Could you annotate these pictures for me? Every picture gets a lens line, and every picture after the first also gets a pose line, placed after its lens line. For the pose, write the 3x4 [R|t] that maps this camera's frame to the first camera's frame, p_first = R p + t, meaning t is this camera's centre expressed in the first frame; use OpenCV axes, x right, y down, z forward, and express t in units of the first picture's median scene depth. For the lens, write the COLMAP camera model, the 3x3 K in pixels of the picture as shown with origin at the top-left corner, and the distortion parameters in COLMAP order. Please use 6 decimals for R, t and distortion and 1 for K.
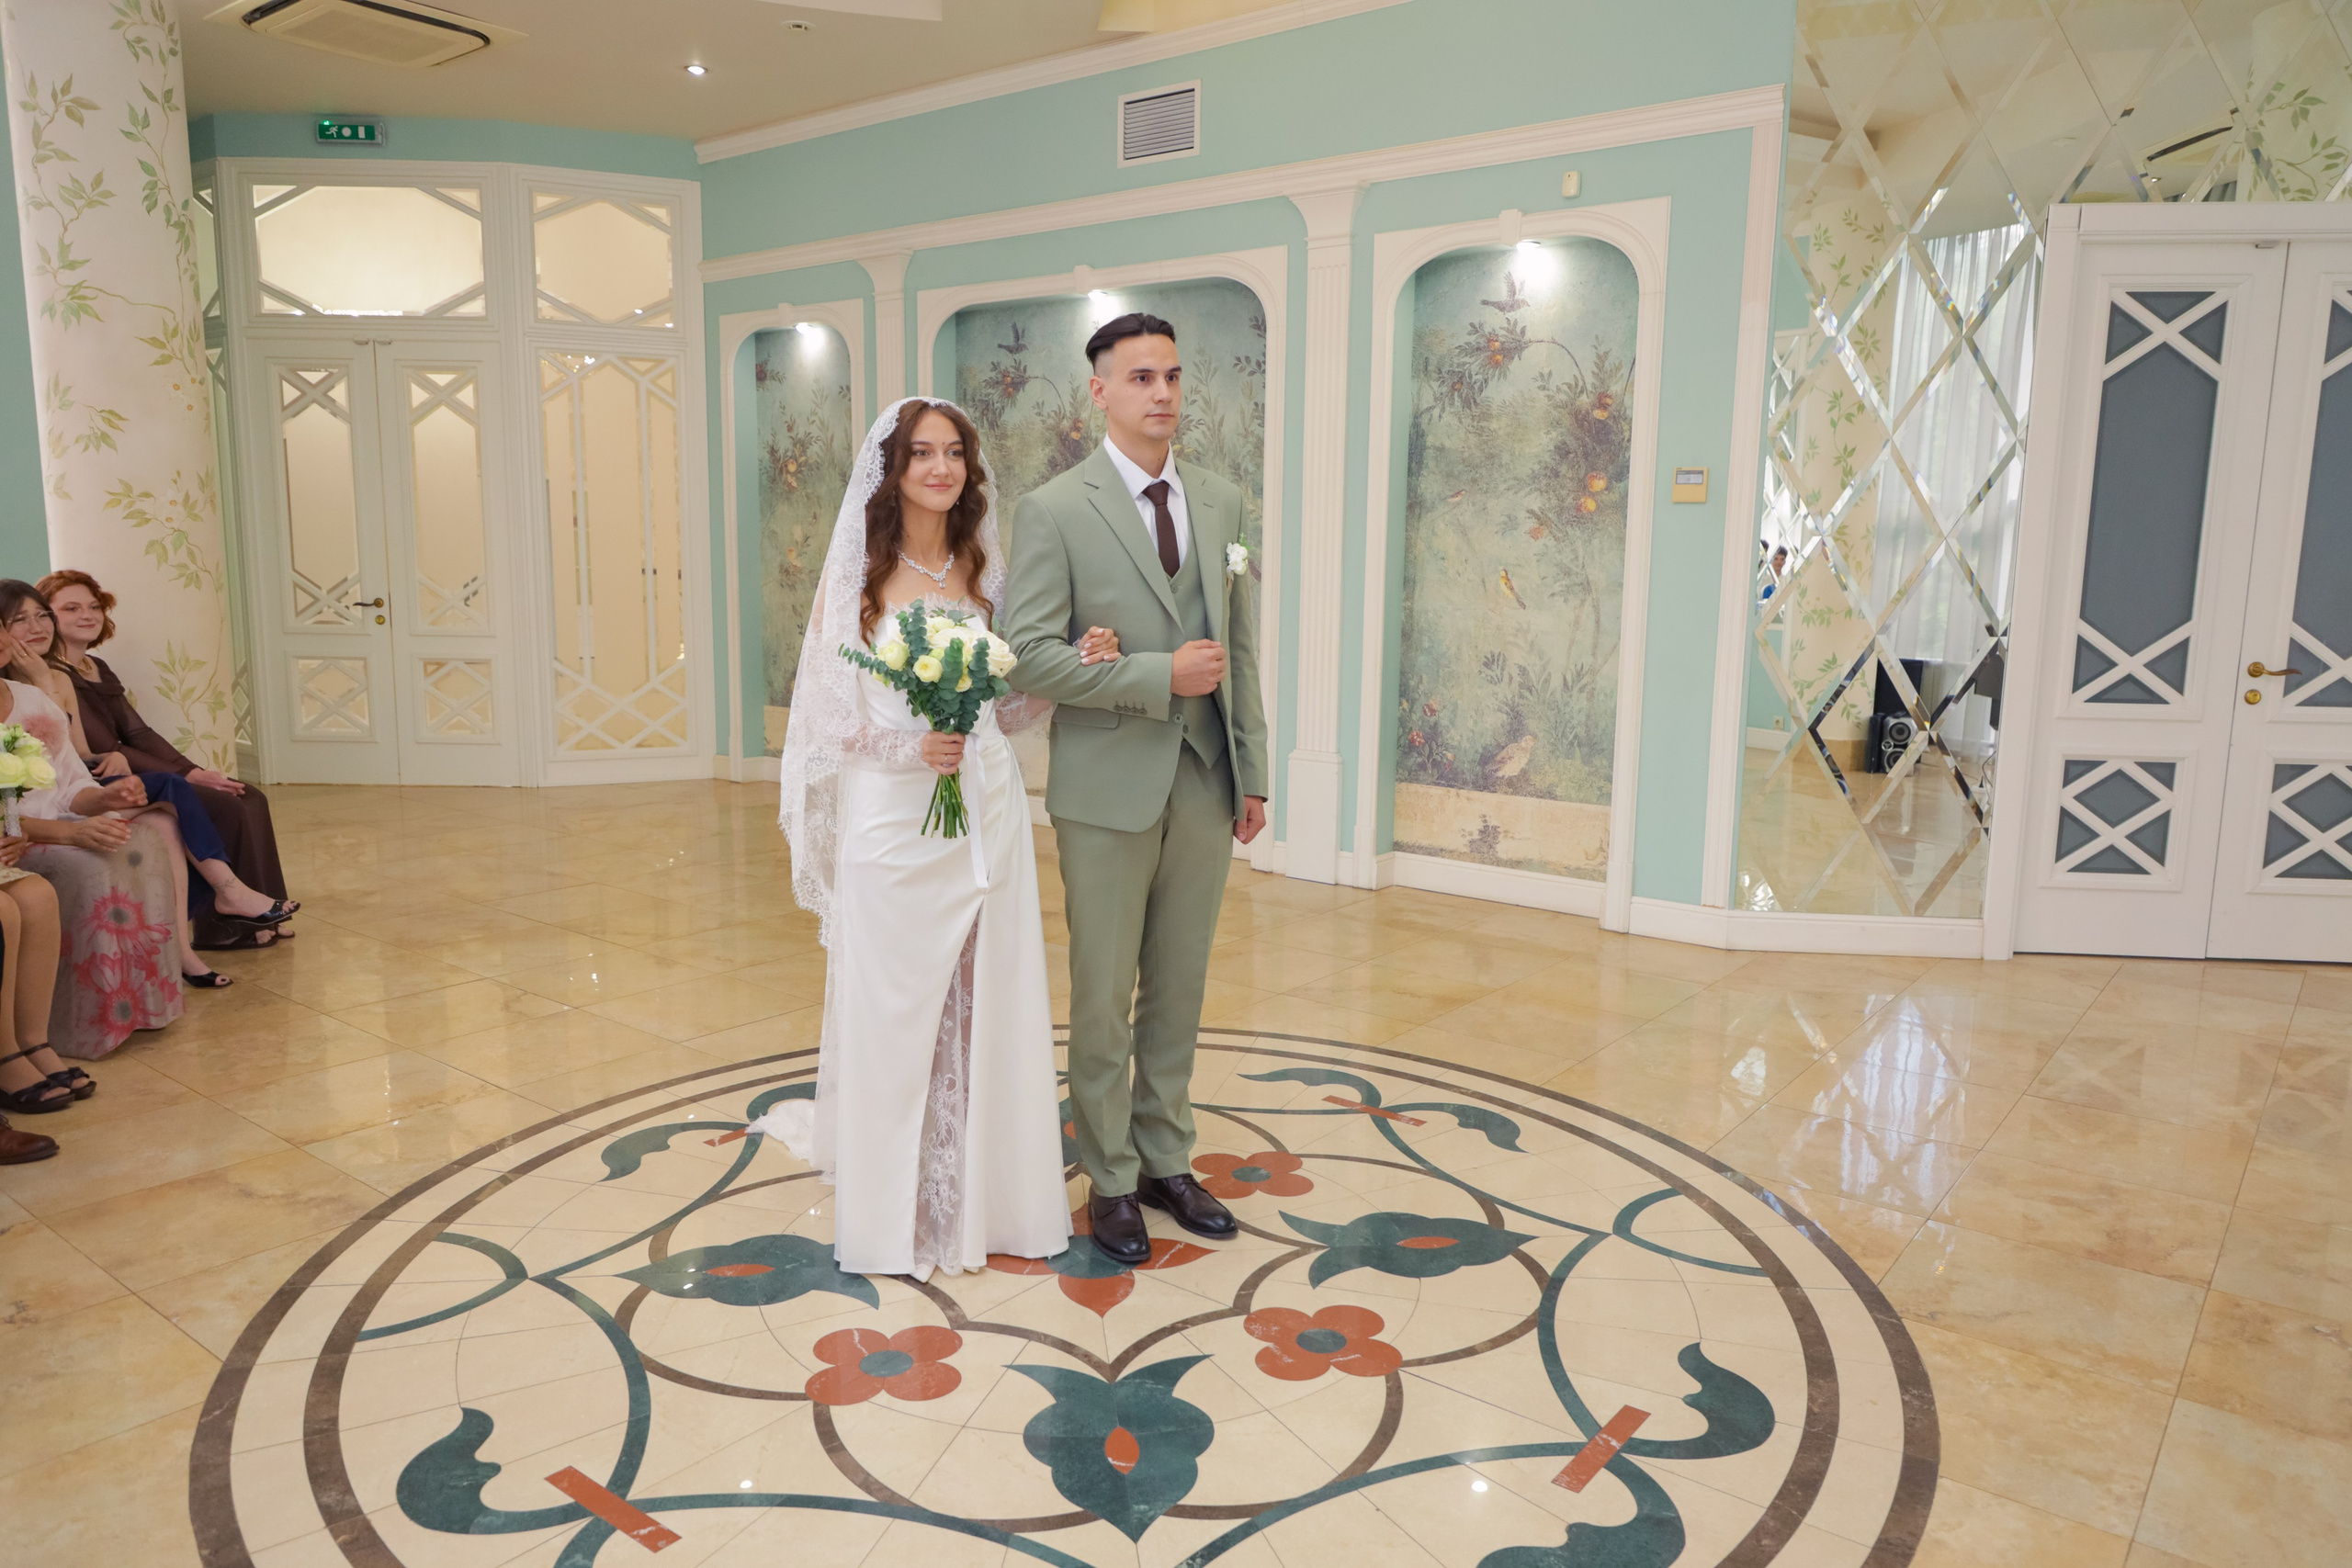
lens RADIAL K [[1585.4, 0, 1181.6], [0, 1585.4, 785.8], [0, 0, 1]] dist [0.002312, 0.004933]
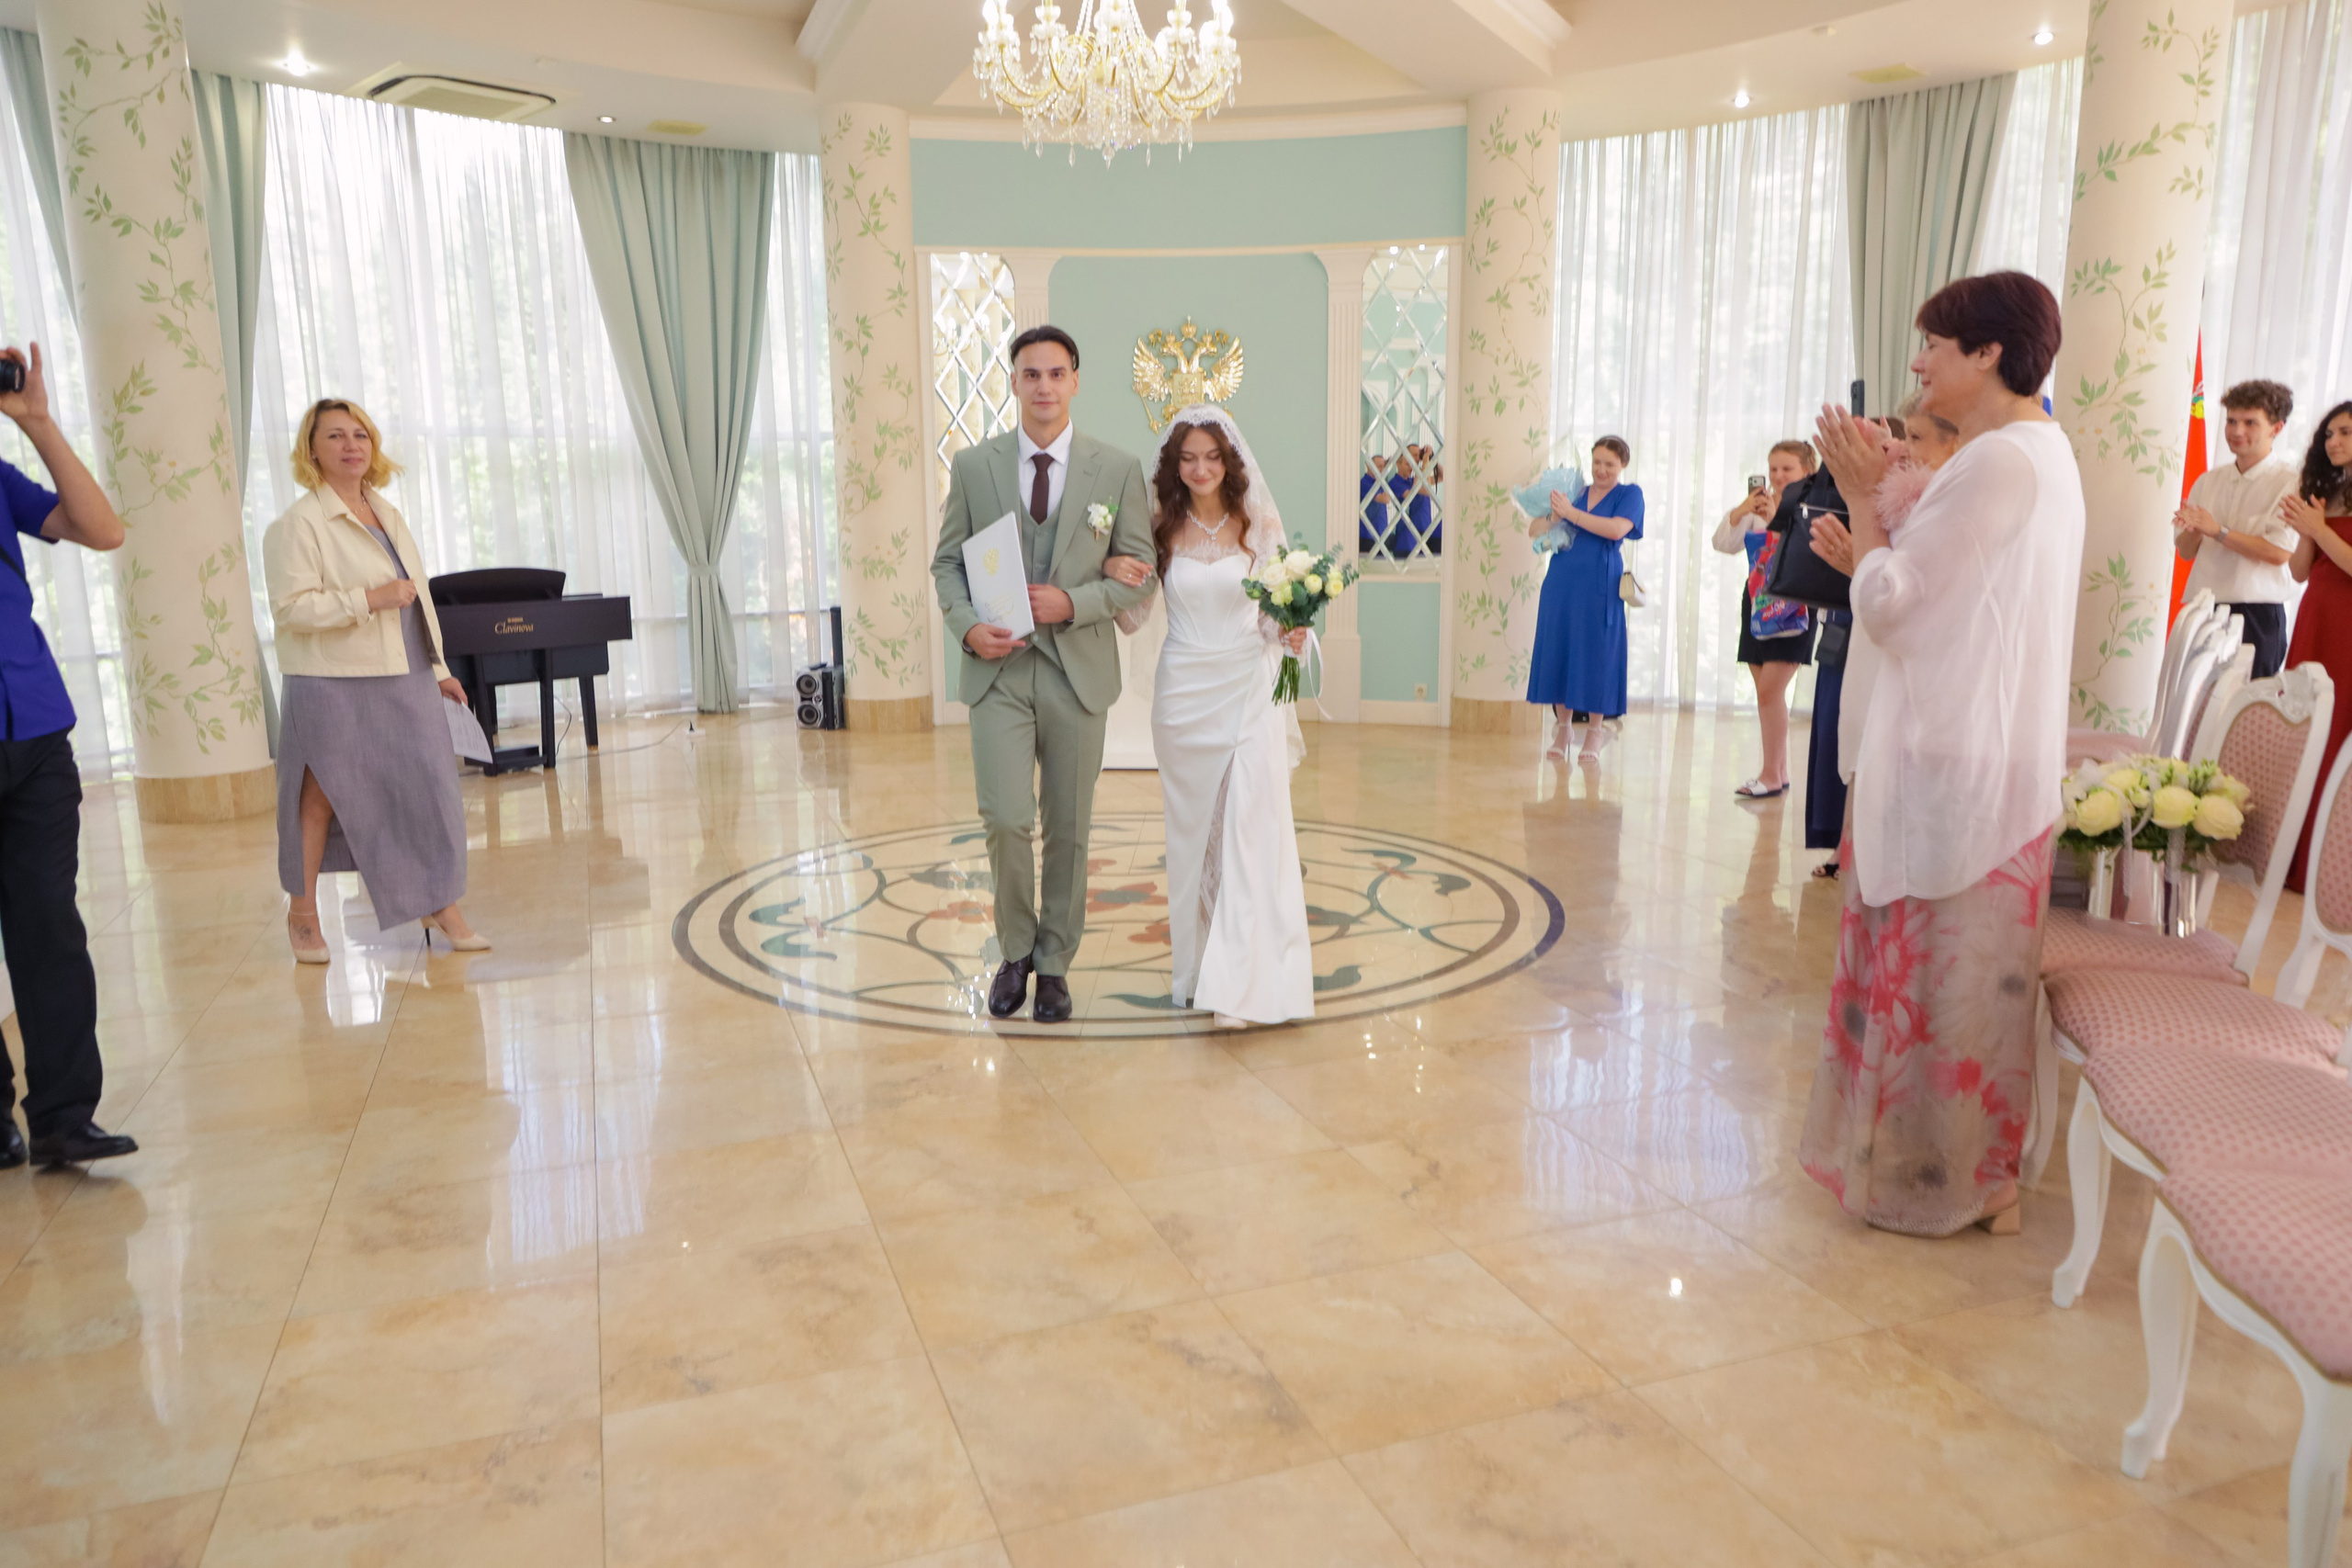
lens RADIAL K [[1585.4, 0, 1161.9], [0, 1585.4, 771.4], [0, 0, 1]] dist [0.002312, 0.004933]
pose [[-0.845675, -0.100330, 0.524182, -0.511565], [0.076169, 0.949427, 0.304609, -0.190124], [-0.528234, 0.297527, -0.795265, 1.186915]]
